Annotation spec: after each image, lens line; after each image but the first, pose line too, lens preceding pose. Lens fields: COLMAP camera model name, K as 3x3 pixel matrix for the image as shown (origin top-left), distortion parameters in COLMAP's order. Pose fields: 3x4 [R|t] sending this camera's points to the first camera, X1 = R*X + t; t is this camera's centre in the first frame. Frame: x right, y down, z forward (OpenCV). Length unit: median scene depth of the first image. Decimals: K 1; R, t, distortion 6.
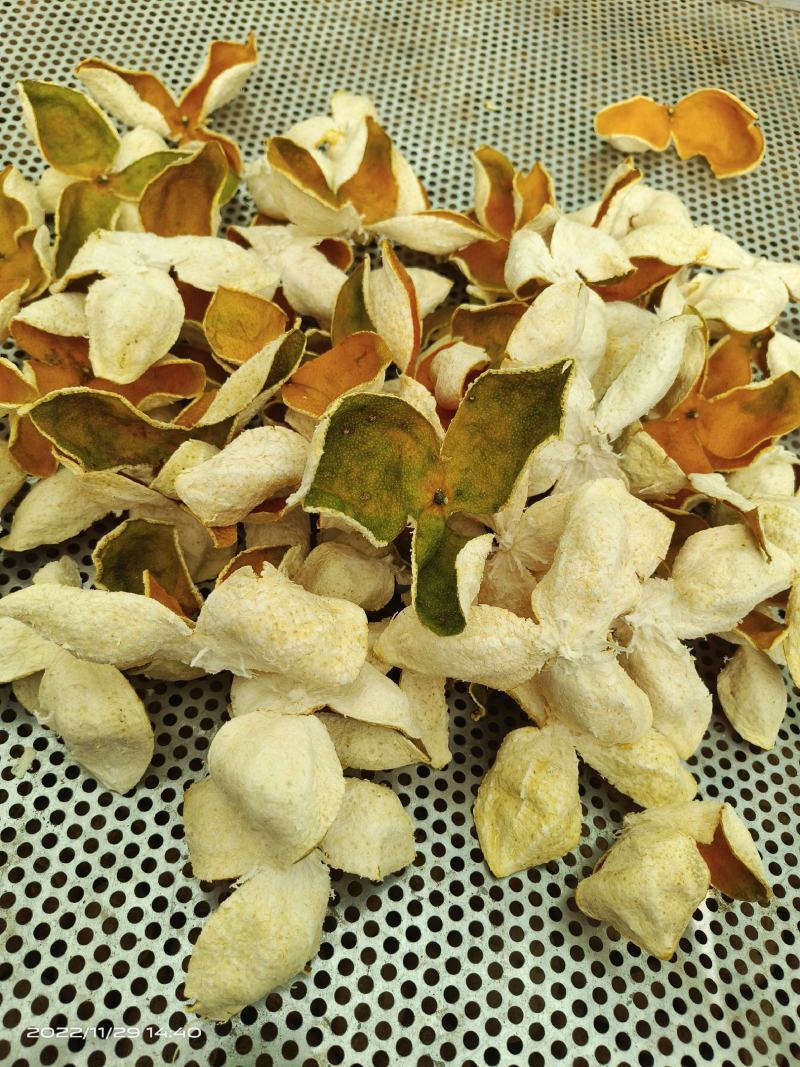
lens RADIAL K [[788.9, 0, 400.0], [0, 788.9, 533.5], [0, 0, 1]] dist [0.003121, -0.030132]
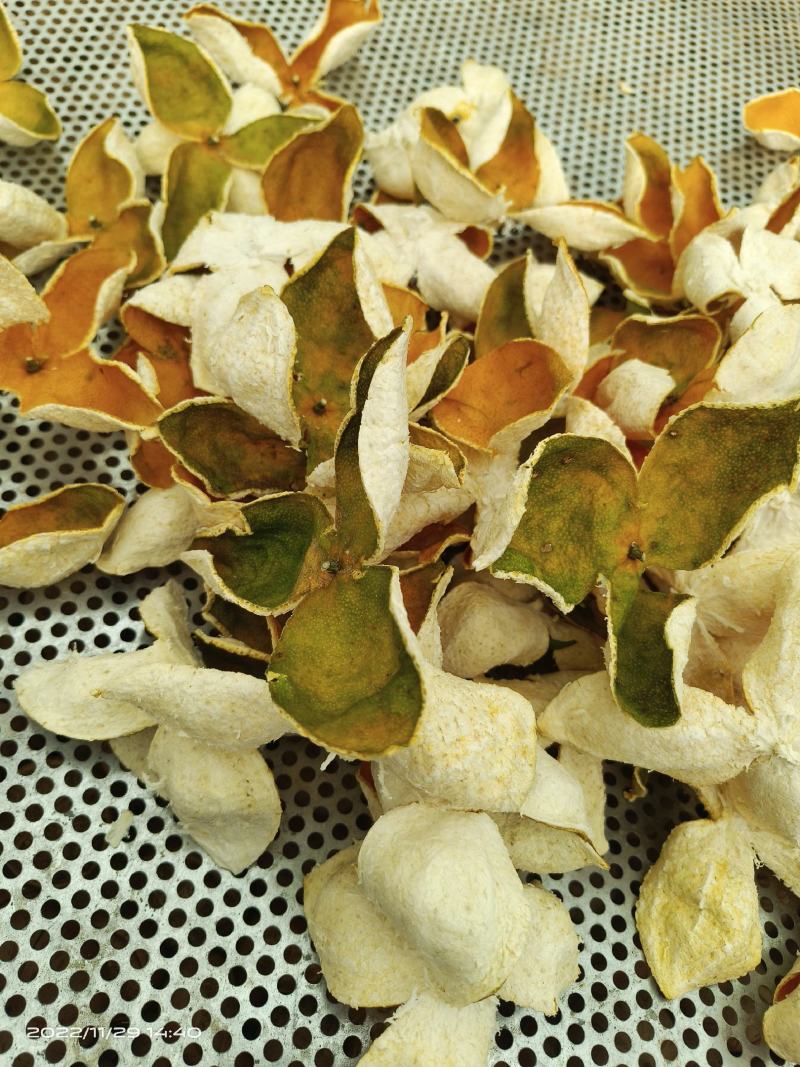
lens RADIAL K [[804.5, 0, 413.3], [0, 804.5, 523.0], [0, 0, 1]] dist [-0.045693, 0.031127]
pose [[0.997862, 0.065268, 0.003395, -0.173001], [-0.065304, 0.997795, 0.011821, -0.064759], [-0.002616, -0.012017, 0.999924, 0.136406]]
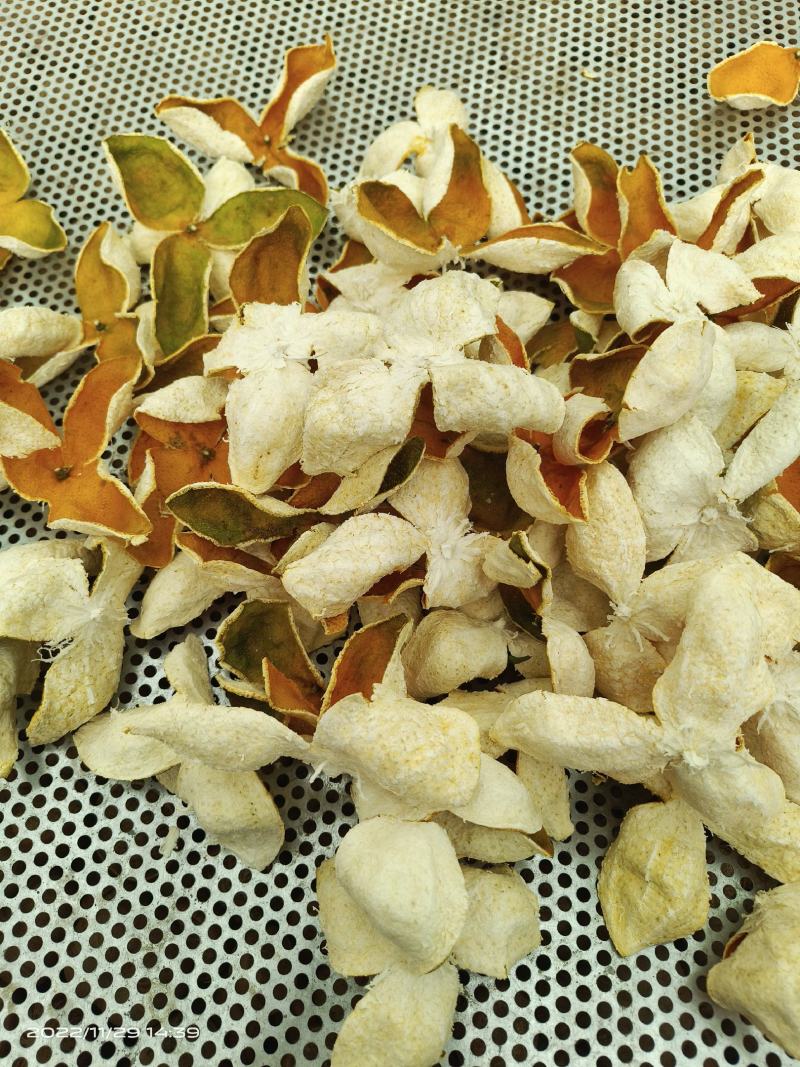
lens RADIAL K [[788.9, 0, 400.0], [0, 788.9, 533.5], [0, 0, 1]] dist [0.003121, -0.030132]
pose [[0.987718, -0.048807, -0.148431, 0.014488], [0.063661, 0.993244, 0.097025, -0.200036], [0.142693, -0.105283, 0.984152, 0.023977]]
